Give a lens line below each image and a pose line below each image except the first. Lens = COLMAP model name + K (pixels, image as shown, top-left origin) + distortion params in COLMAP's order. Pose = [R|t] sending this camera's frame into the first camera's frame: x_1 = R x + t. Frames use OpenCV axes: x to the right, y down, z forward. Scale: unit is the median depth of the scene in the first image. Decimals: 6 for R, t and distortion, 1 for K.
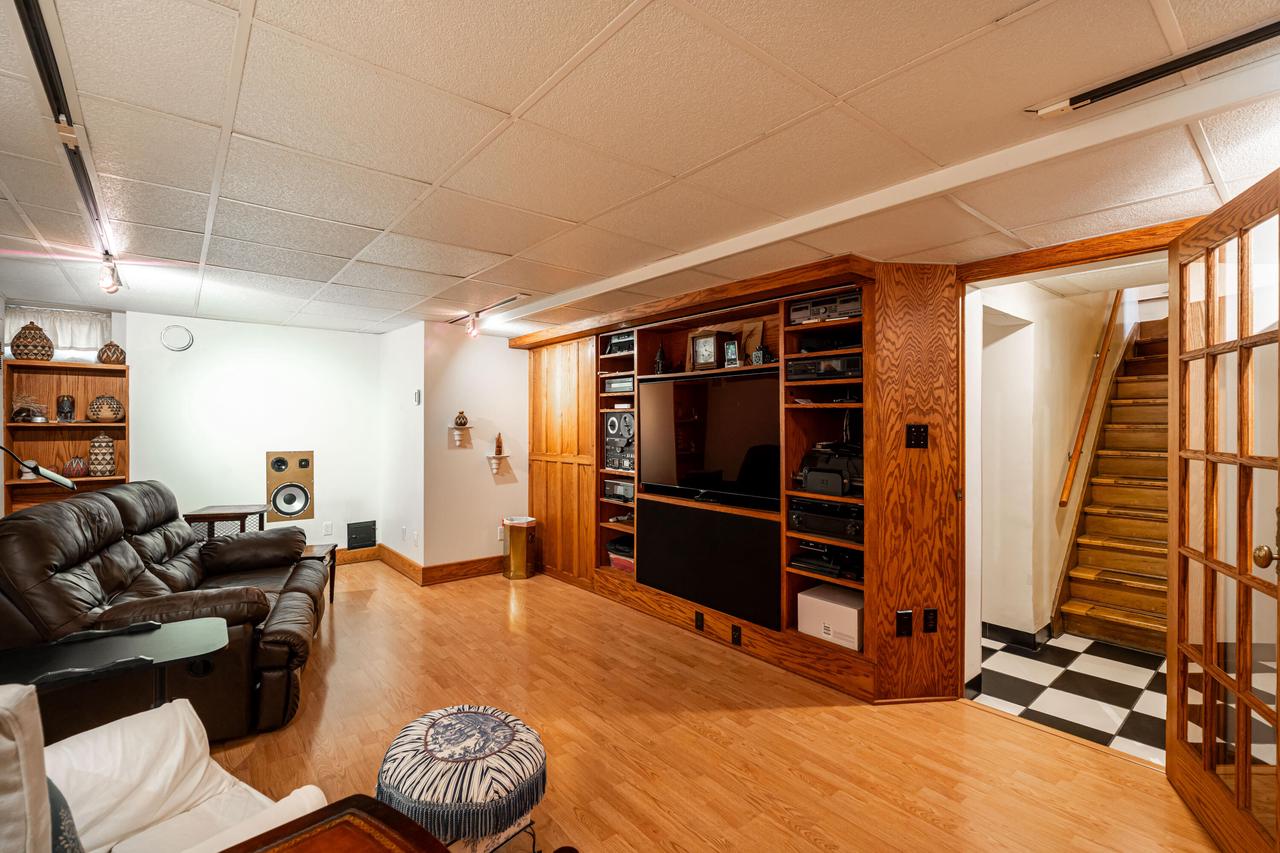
lens RADIAL K [[574.5, 0, 646.7], [0, 574.5, 424.1], [0, 0, 1]] dist [-0.004706, 0.001603]
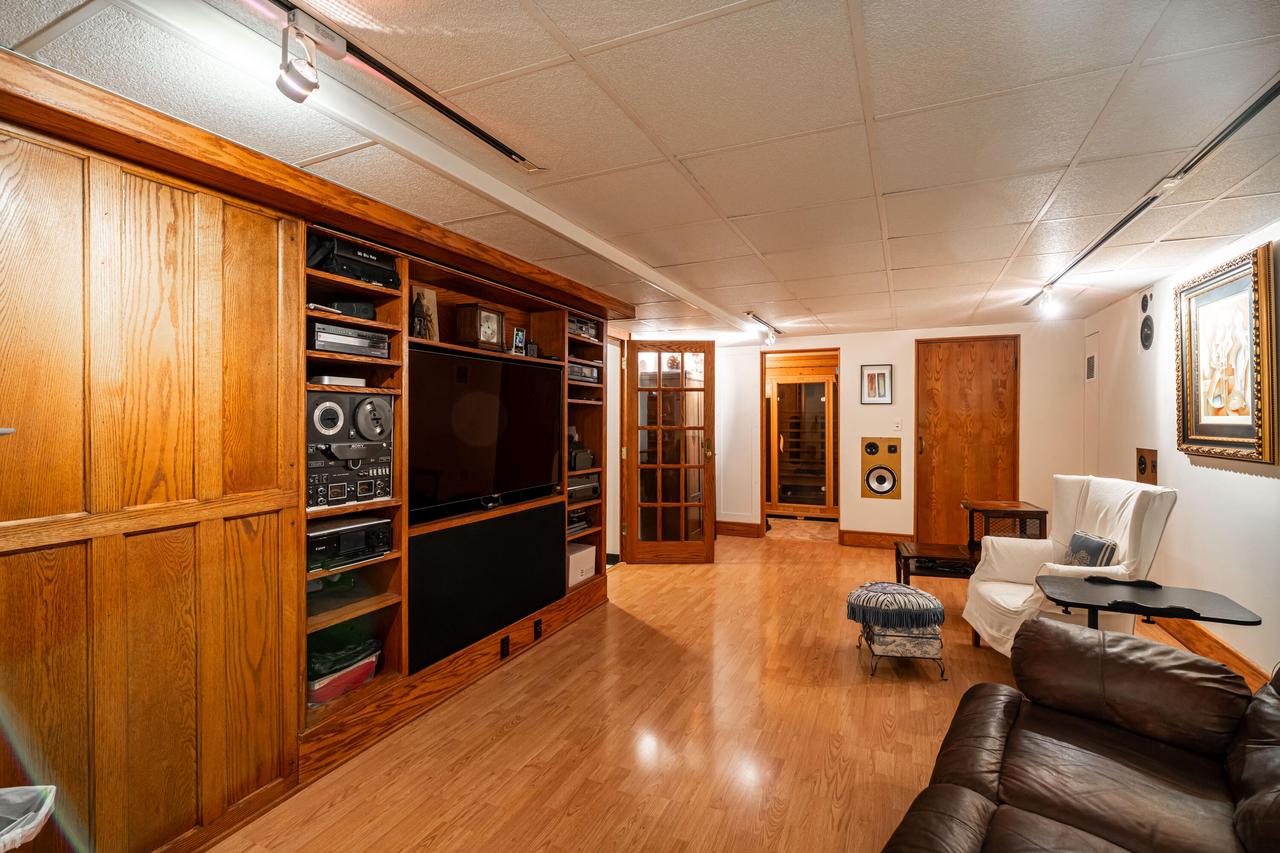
lens RADIAL K [[574.5, 0, 640.8], [0, 574.5, 419.6], [0, 0, 1]] dist [-0.004706, 0.001603]
pose [[-0.428932, -0.004662, 0.903325, -0.983058], [0.001530, 0.999981, 0.005888, 0.001648], [-0.903336, 0.003907, -0.428917, 1.529037]]
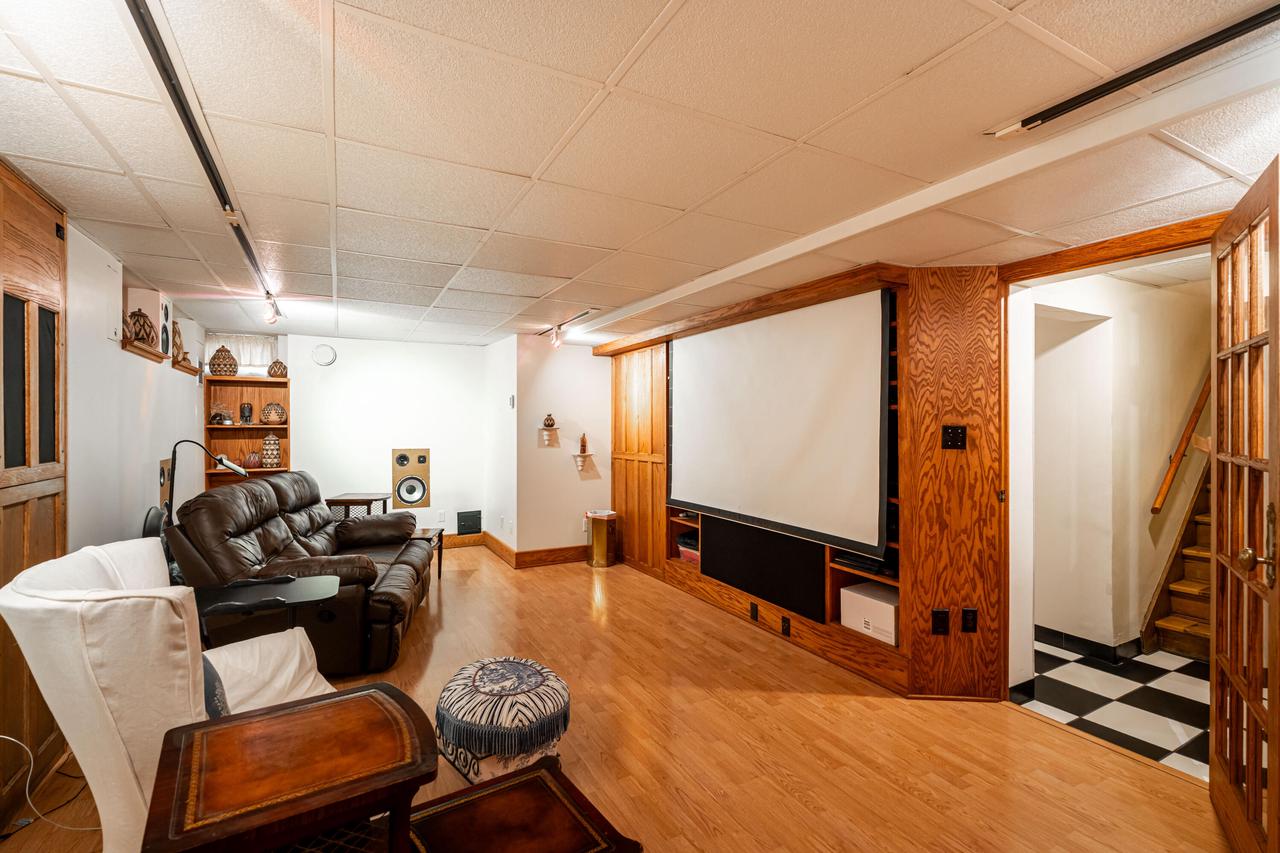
lens RADIAL K [[574.5, 0, 650.3], [0, 574.5, 425.1], [0, 0, 1]] dist [-0.004706, 0.001603]
pose [[0.981556, -0.001400, -0.191167, 0.137964], [0.001607, 0.999998, 0.000925, -0.002352], [0.191166, -0.001215, 0.981557, -0.093705]]
